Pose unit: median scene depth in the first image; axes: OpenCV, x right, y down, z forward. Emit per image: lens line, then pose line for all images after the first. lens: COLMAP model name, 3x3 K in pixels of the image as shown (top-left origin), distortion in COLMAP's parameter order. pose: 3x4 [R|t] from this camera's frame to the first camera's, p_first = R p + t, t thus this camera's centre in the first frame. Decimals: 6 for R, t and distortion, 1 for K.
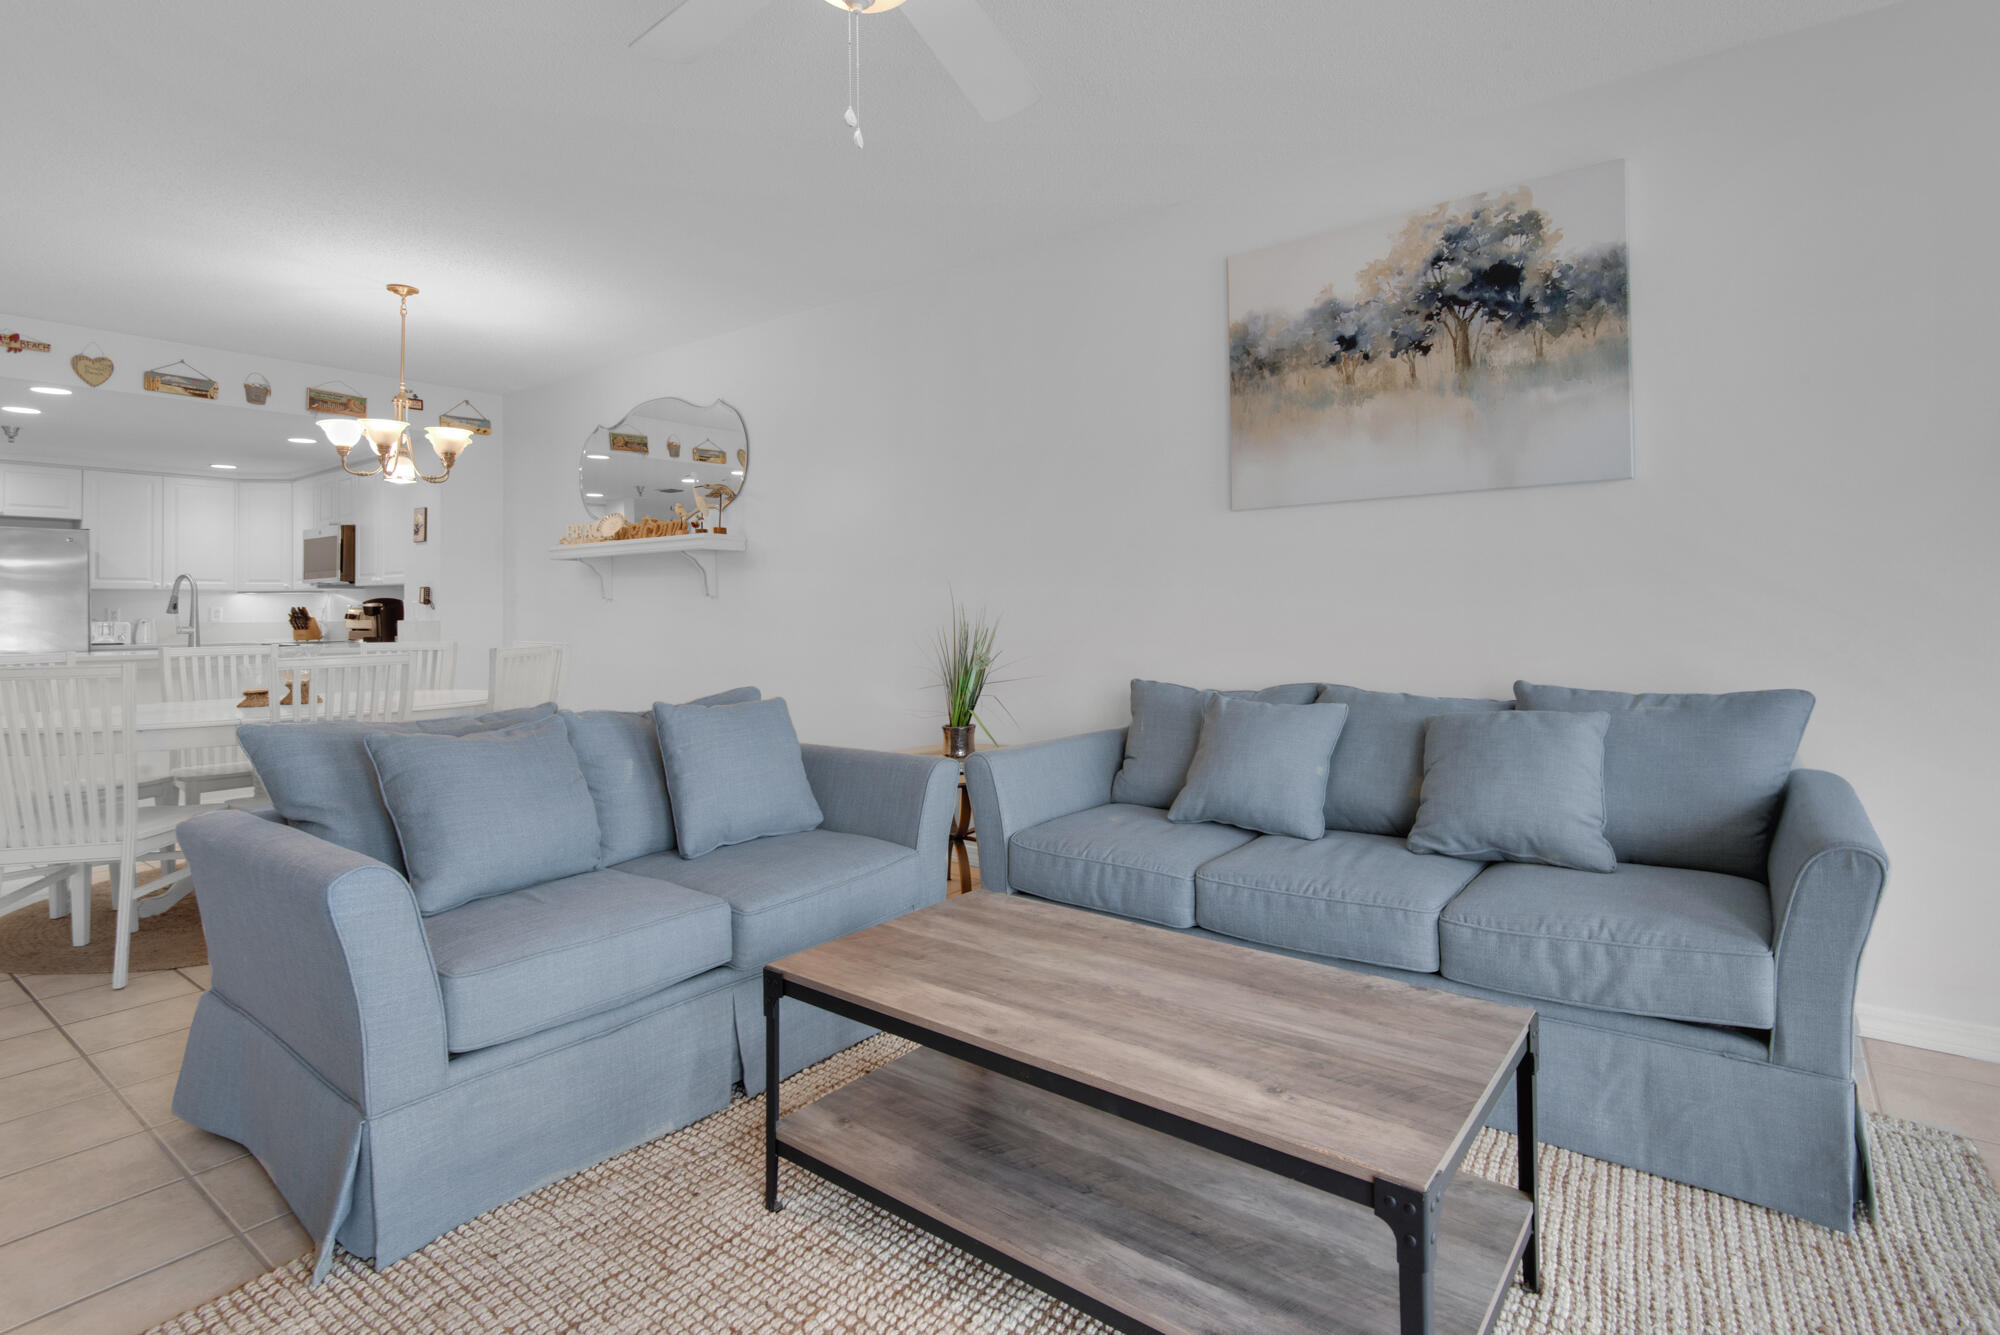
lens RADIAL K [[994.7, 0, 999.3], [0, 994.7, 636.9], [0, 0, 1]] dist [0.040541, -0.038850]
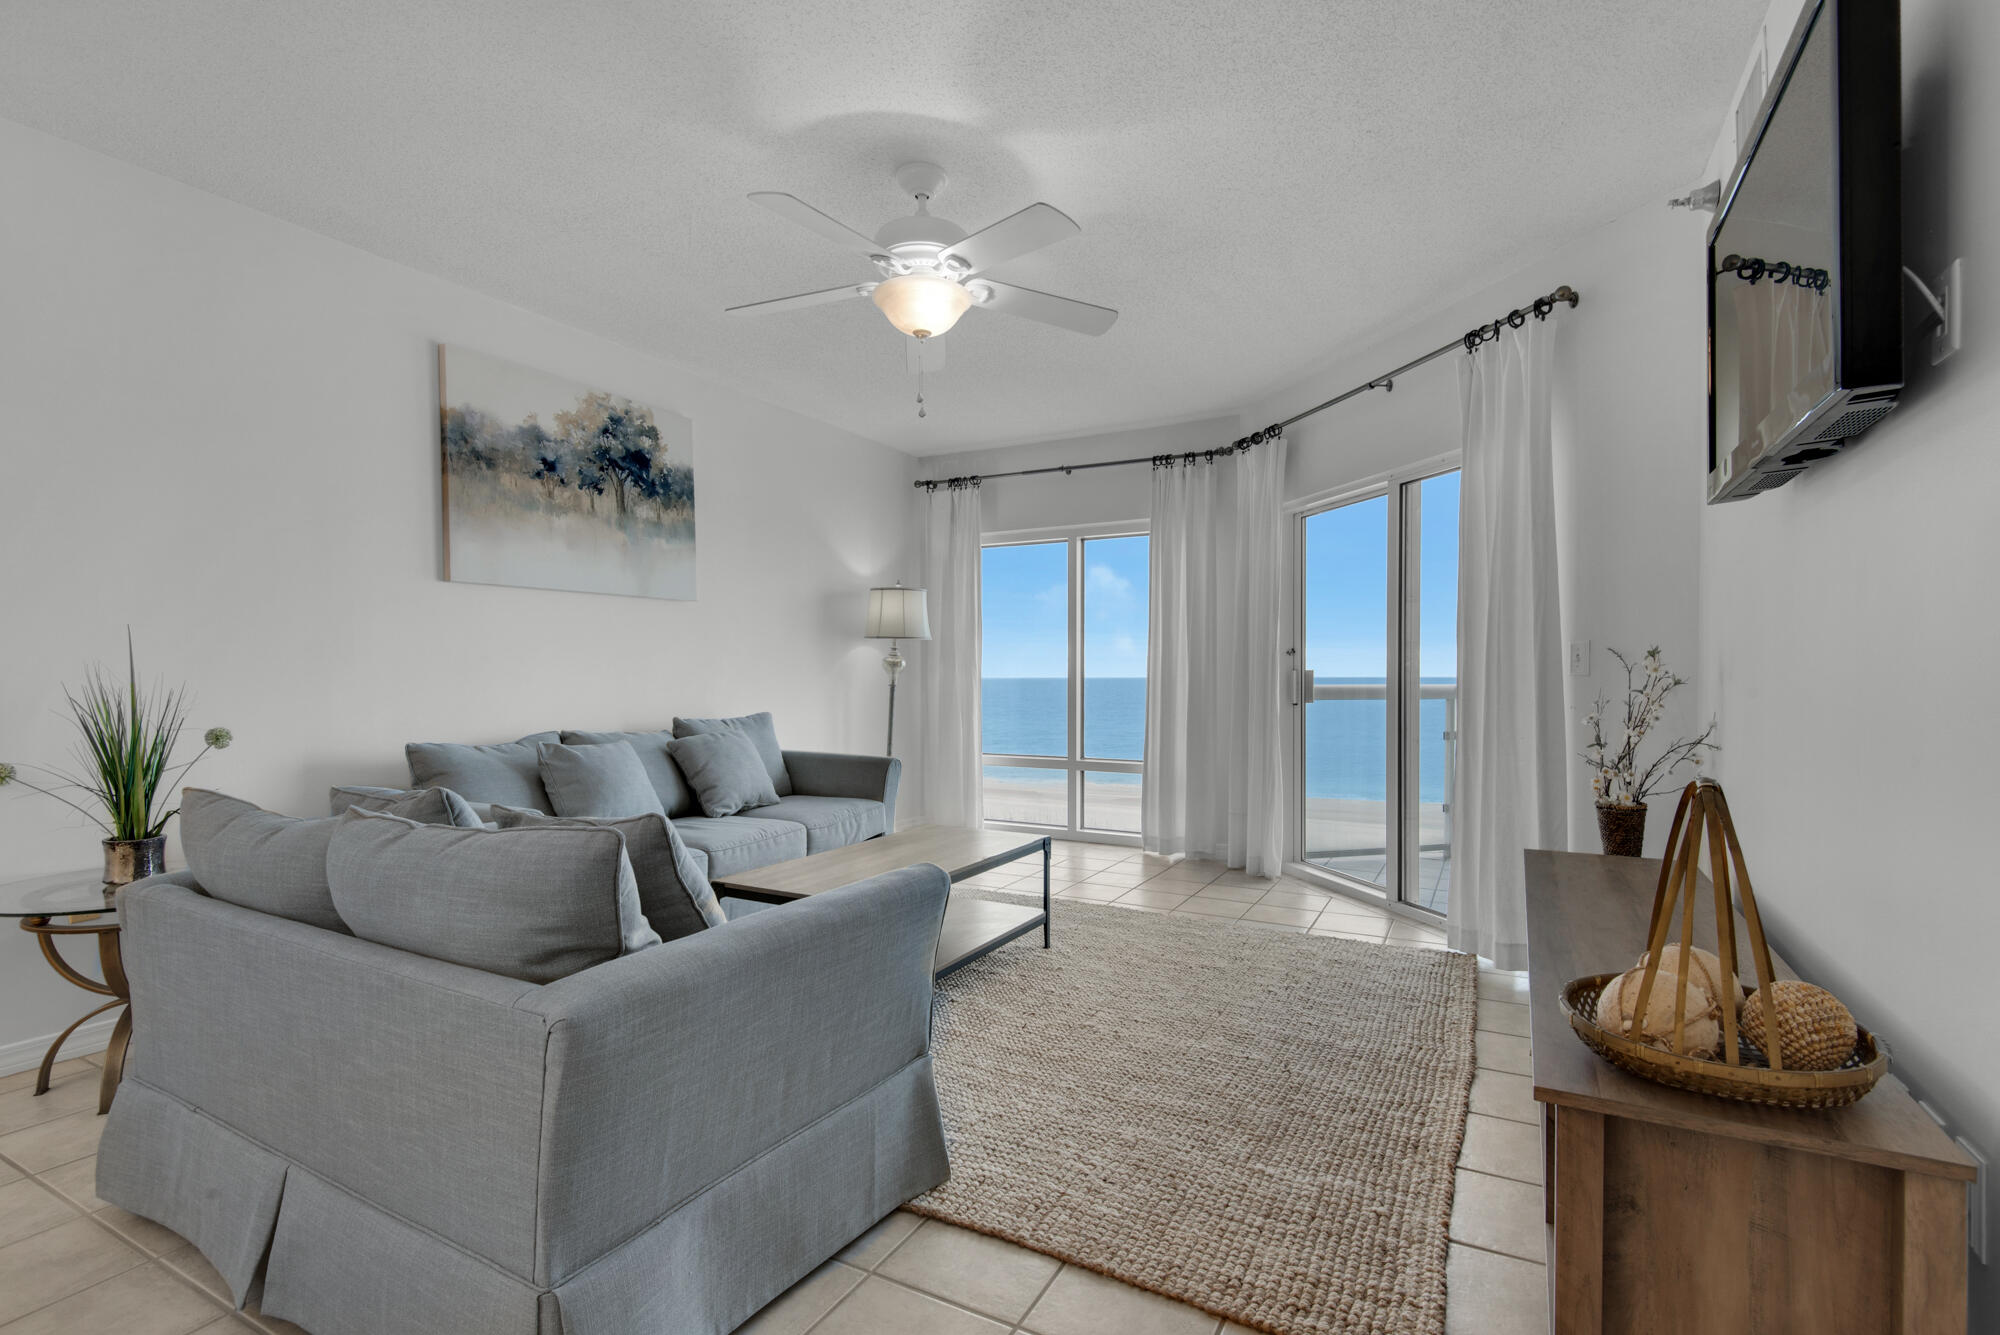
lens RADIAL K [[923.7, 0, 1008.8], [0, 923.7, 685.4], [0, 0, 1]] dist [0.035839, -0.016149]
pose [[-0.160968, -0.005956, 0.986942, -0.960283], [0.022073, 0.999710, 0.009633, -0.012340], [-0.986713, 0.023335, -0.160790, 0.645647]]
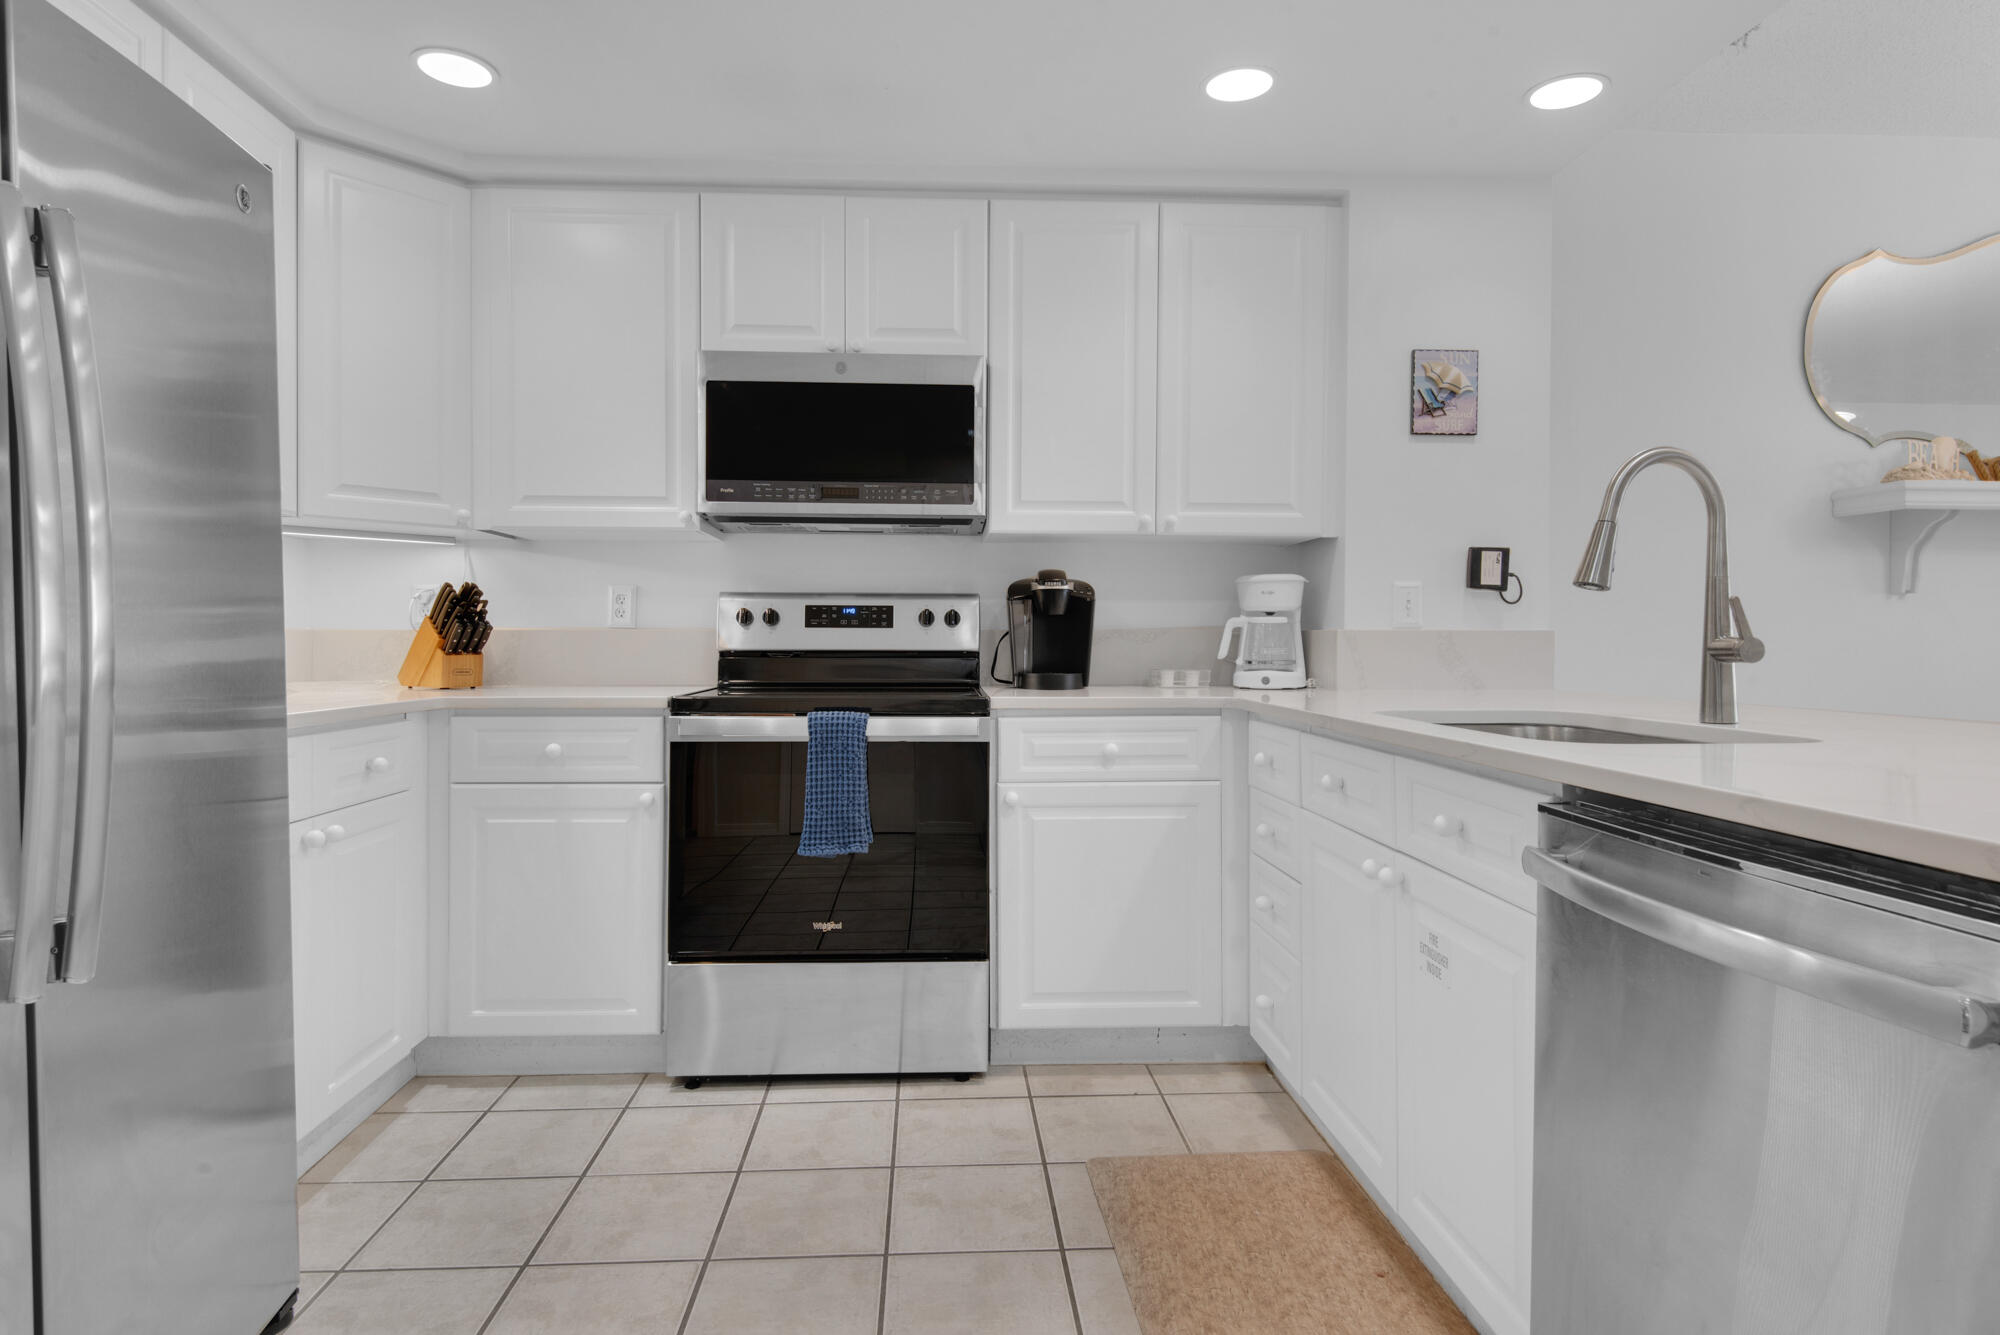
lens RADIAL K [[1072.0, 0, 989.3], [0, 1072.0, 648.9], [0, 0, 1]] dist [0.016002, -0.000963]
pose [[0.760030, 0.000235, 0.649888, -2.135050], [0.005434, 0.999963, -0.006717, -0.015902], [-0.649865, 0.008636, 0.760001, 1.705710]]
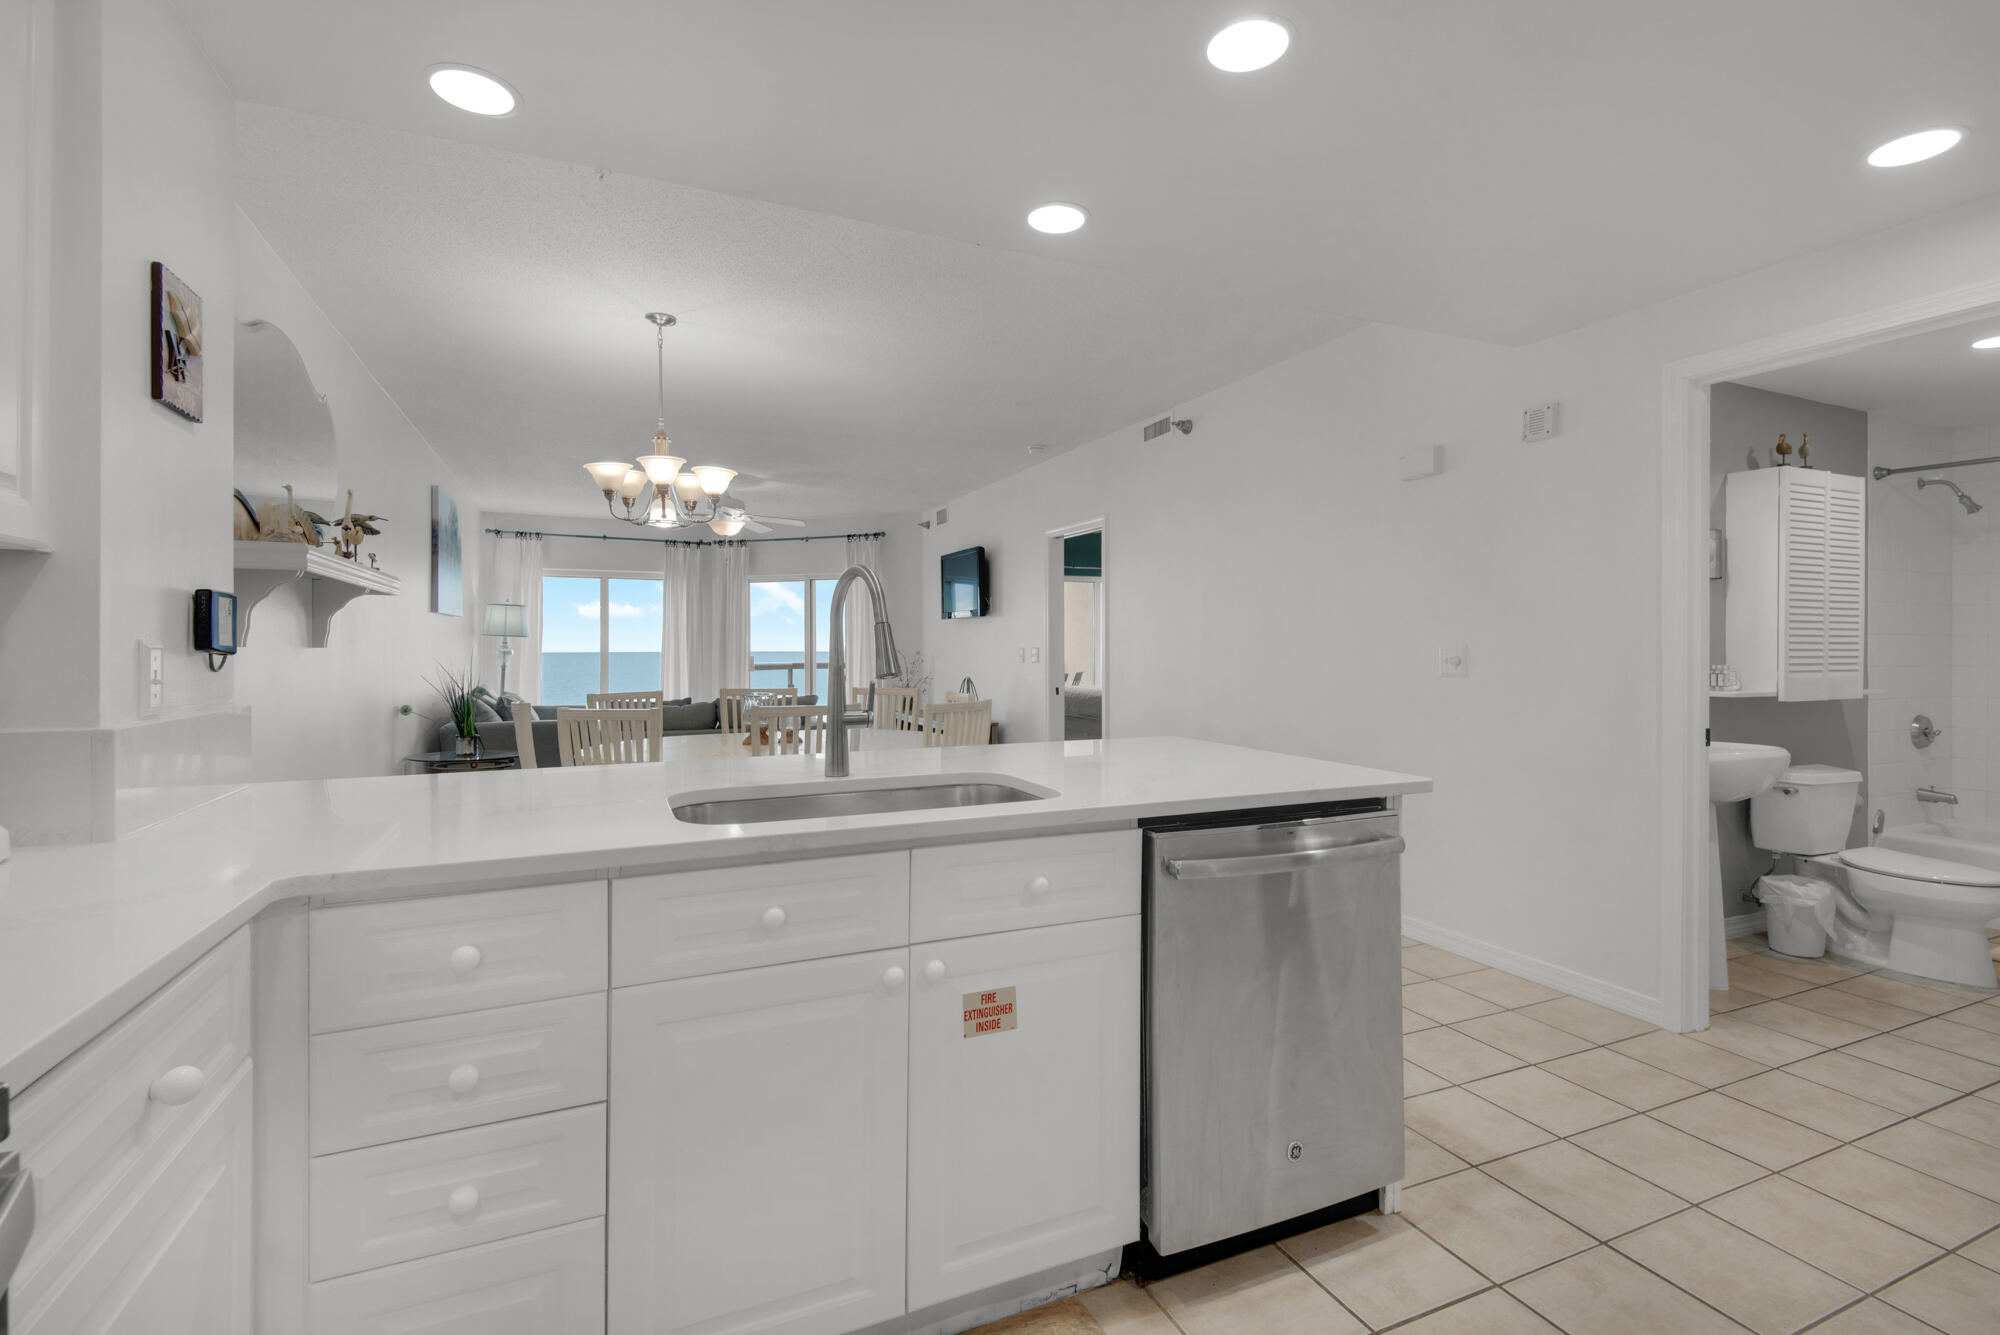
lens RADIAL K [[941.9, 0, 1037.5], [0, 941.9, 637.8], [0, 0, 1]] dist [0.003241, -0.000700]
pose [[-0.890295, 0.011513, 0.455238, -1.897207], [0.014427, 0.999892, 0.002927, -0.072830], [-0.455155, 0.009174, -0.890365, 2.398800]]
